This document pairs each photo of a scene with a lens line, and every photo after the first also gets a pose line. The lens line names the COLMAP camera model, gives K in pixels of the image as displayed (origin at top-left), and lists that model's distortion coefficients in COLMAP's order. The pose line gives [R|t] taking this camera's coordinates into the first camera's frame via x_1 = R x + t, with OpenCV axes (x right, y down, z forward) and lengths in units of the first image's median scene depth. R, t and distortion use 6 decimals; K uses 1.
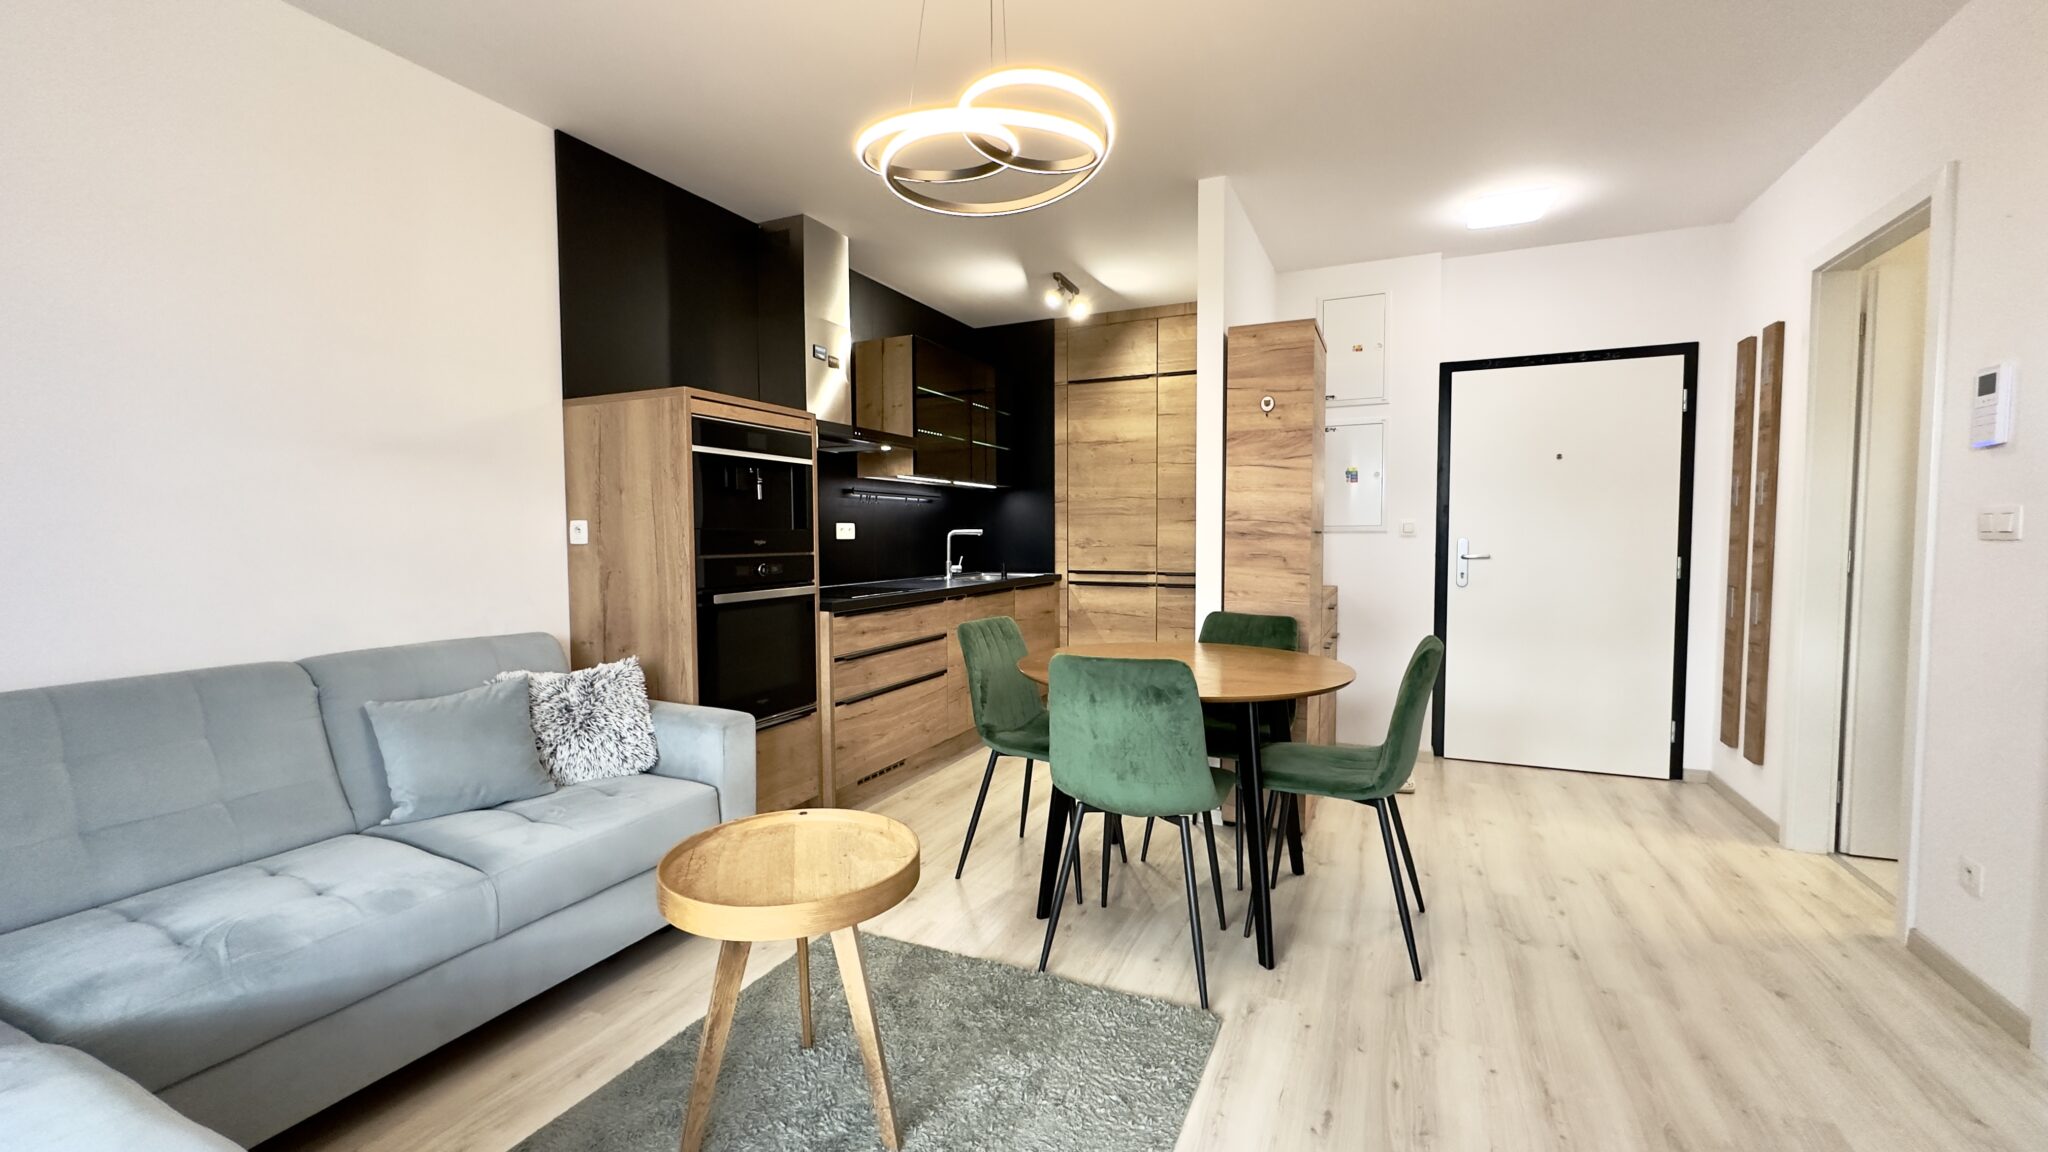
lens RADIAL K [[832.1, 0, 988.9], [0, 832.1, 472.0], [0, 0, 1]] dist [-0.017277, -0.000086]
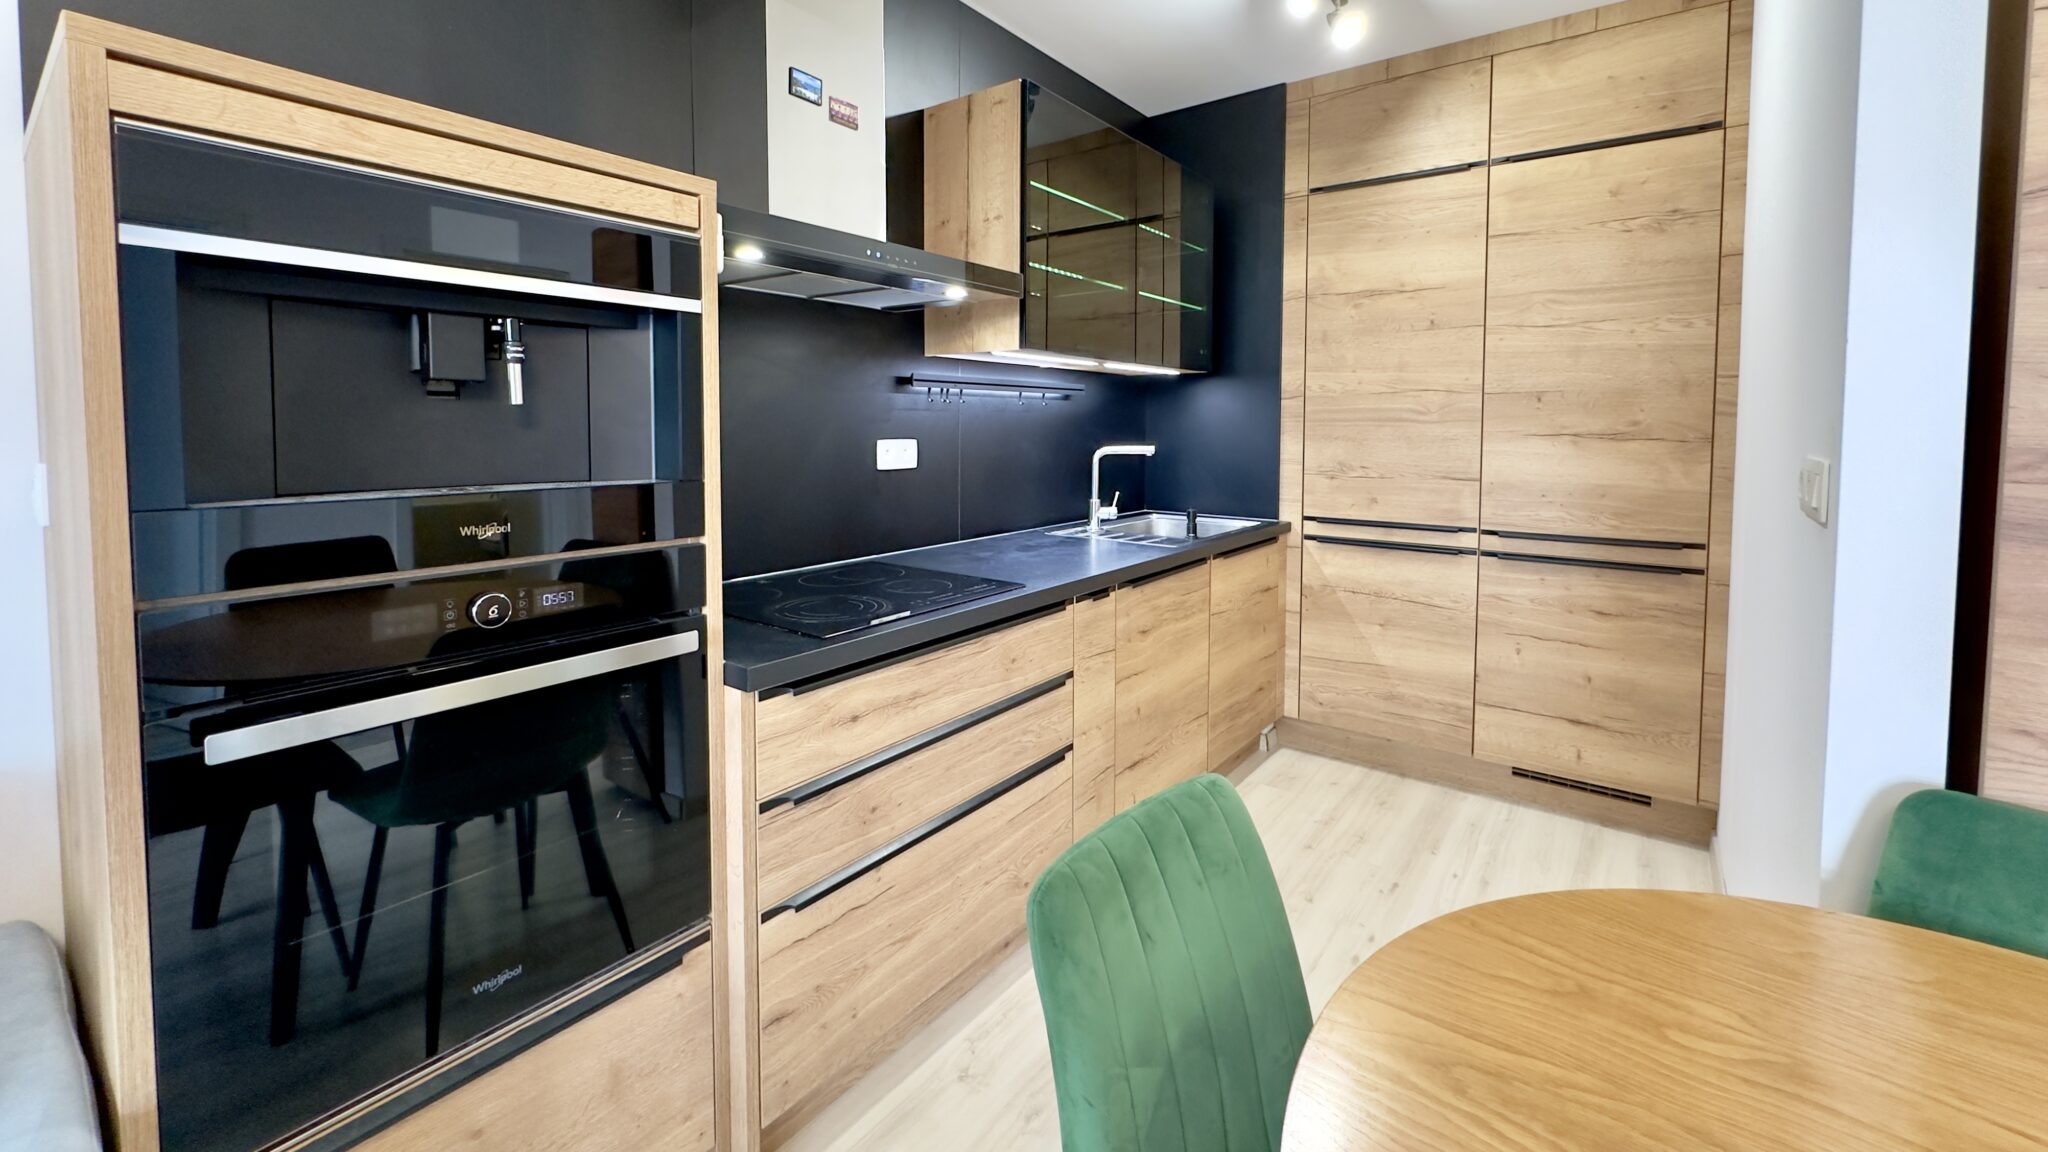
lens RADIAL K [[832.1, 0, 988.9], [0, 832.1, 472.0], [0, 0, 1]] dist [-0.017277, -0.000086]
pose [[0.977967, 0.018814, -0.207908, 0.000229], [0.008782, 0.991341, 0.131016, 0.010147], [0.208573, -0.129955, 0.969334, 0.419177]]
